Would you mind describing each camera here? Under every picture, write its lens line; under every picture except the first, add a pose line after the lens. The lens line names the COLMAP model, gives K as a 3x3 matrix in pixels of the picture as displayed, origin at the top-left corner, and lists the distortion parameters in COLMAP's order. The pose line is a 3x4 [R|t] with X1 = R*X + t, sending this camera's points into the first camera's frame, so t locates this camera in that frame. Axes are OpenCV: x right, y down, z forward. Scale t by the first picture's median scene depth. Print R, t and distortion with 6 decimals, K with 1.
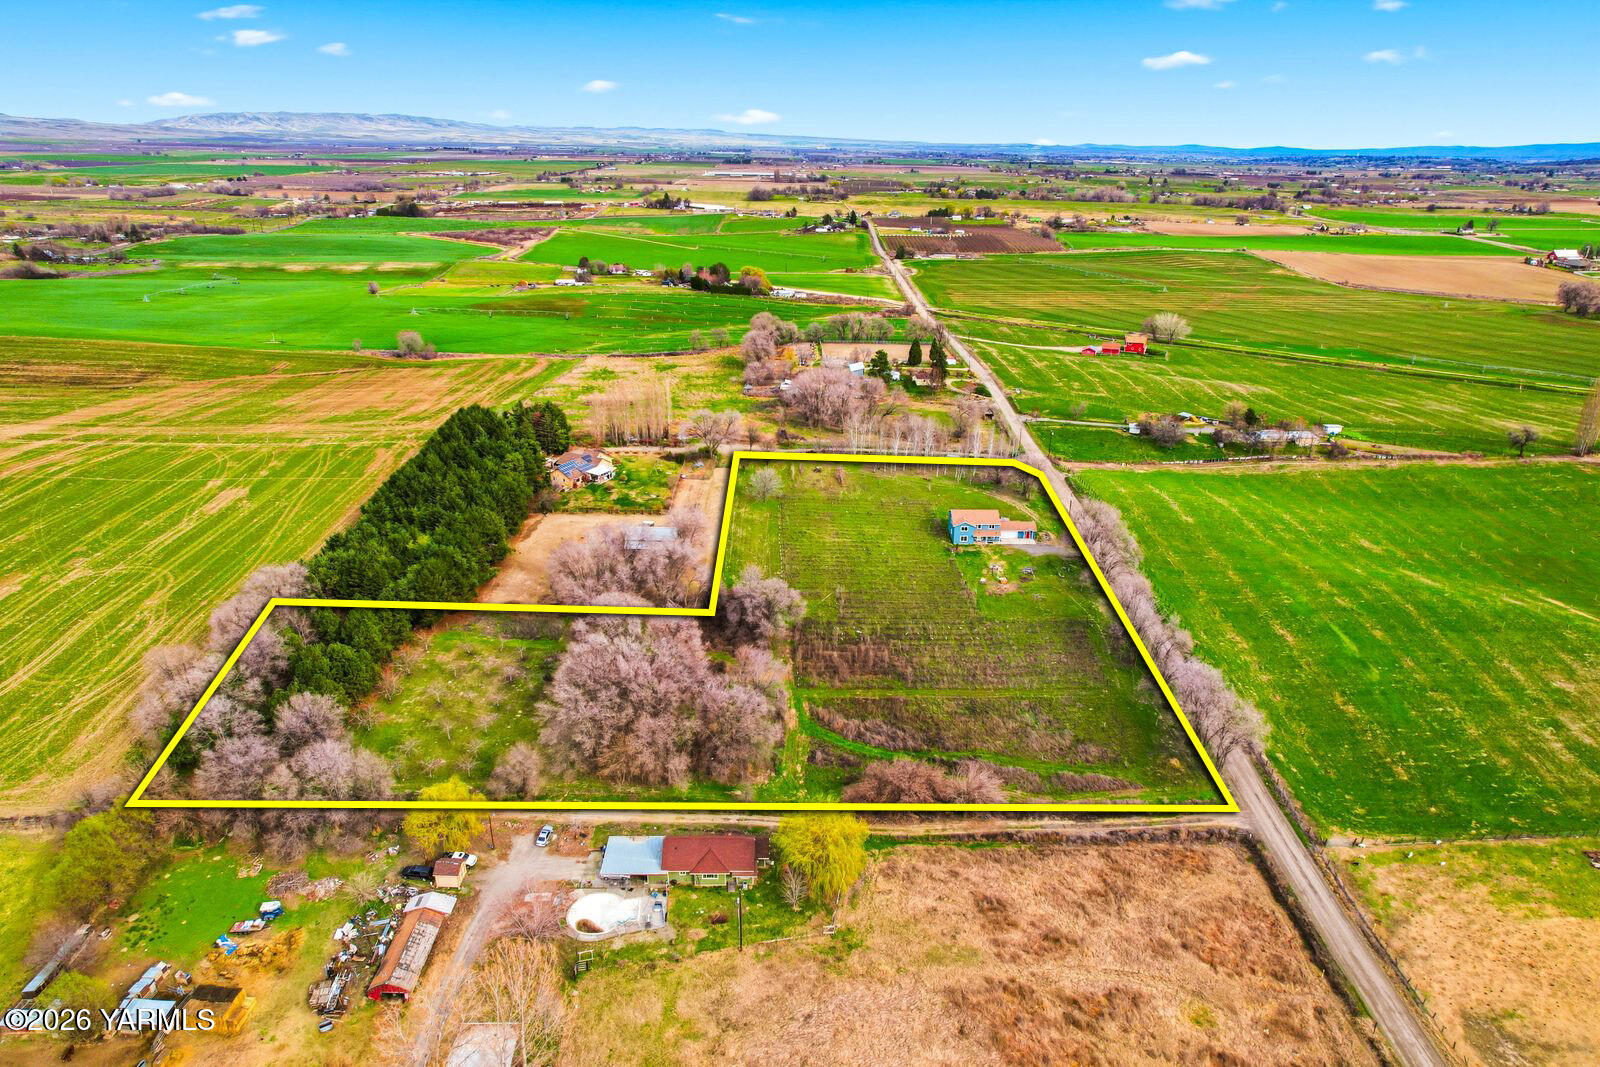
lens RADIAL K [[1016.9, 0, 806.4], [0, 1016.9, 538.7], [0, 0, 1]] dist [-0.055140, 0.043991]
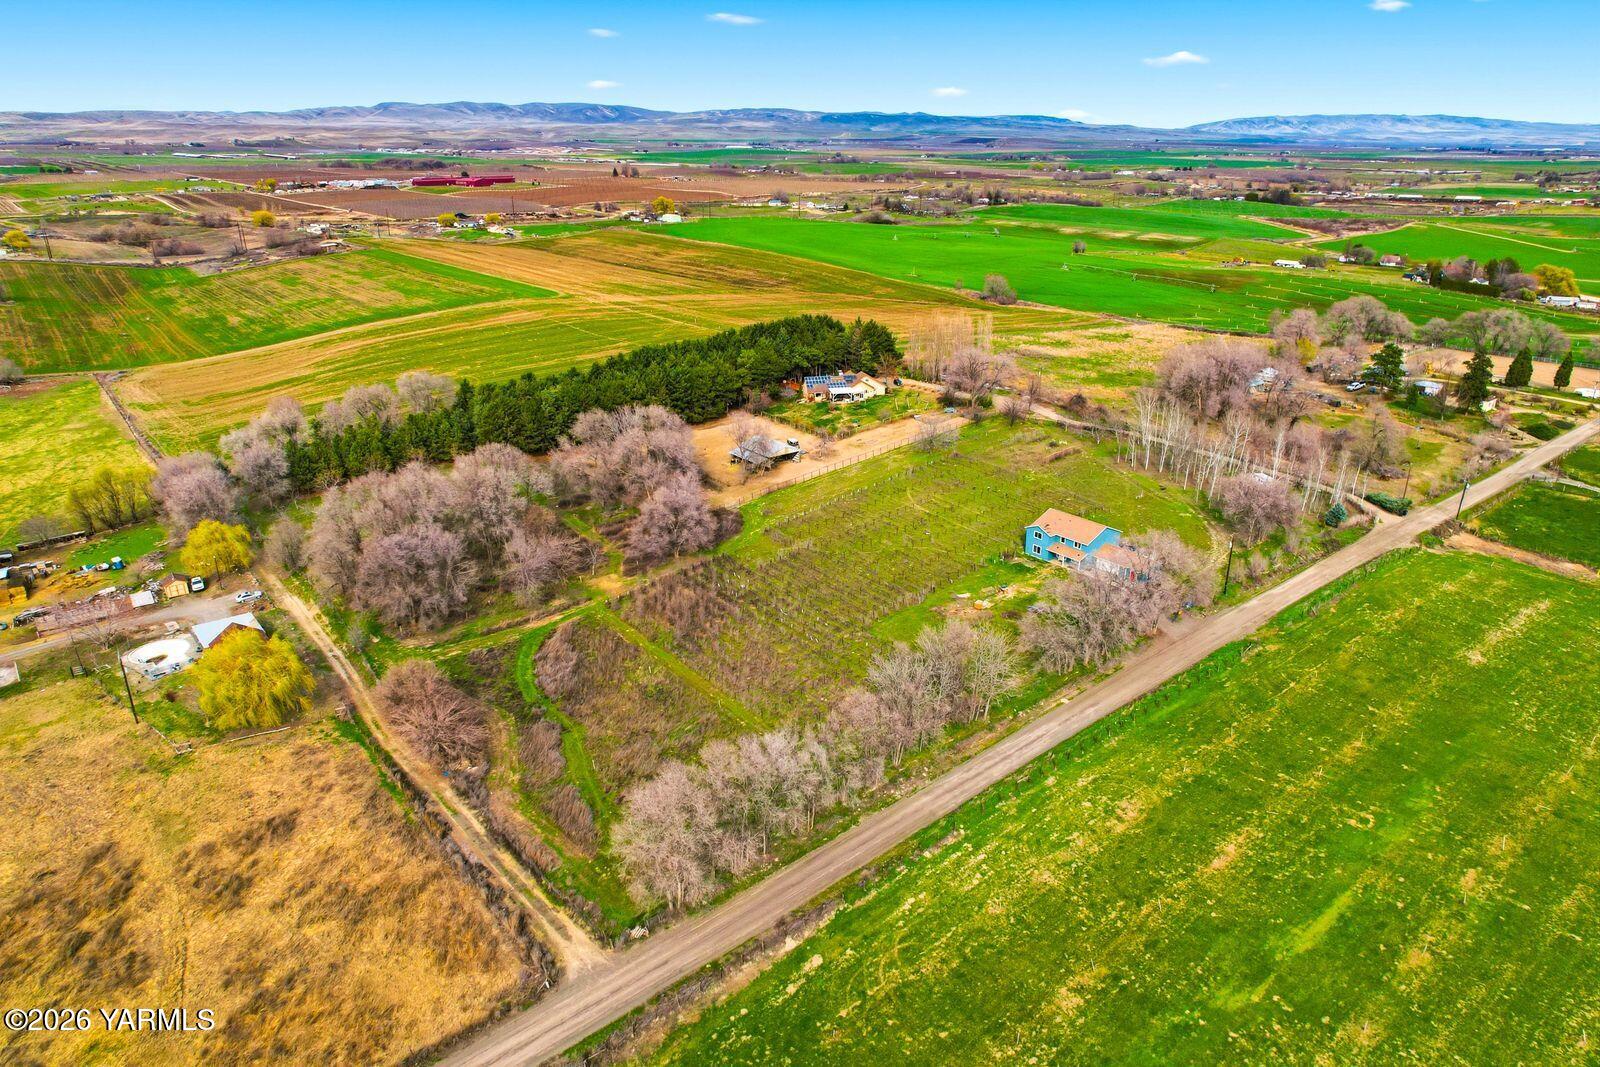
lens RADIAL K [[1016.9, 0, 793.2], [0, 1016.9, 535.7], [0, 0, 1]] dist [-0.055140, 0.043991]
pose [[0.621160, 0.275975, -0.733484, 0.519894], [-0.280386, 0.952251, 0.120839, -0.042872], [0.731809, 0.130598, 0.668879, 0.385793]]
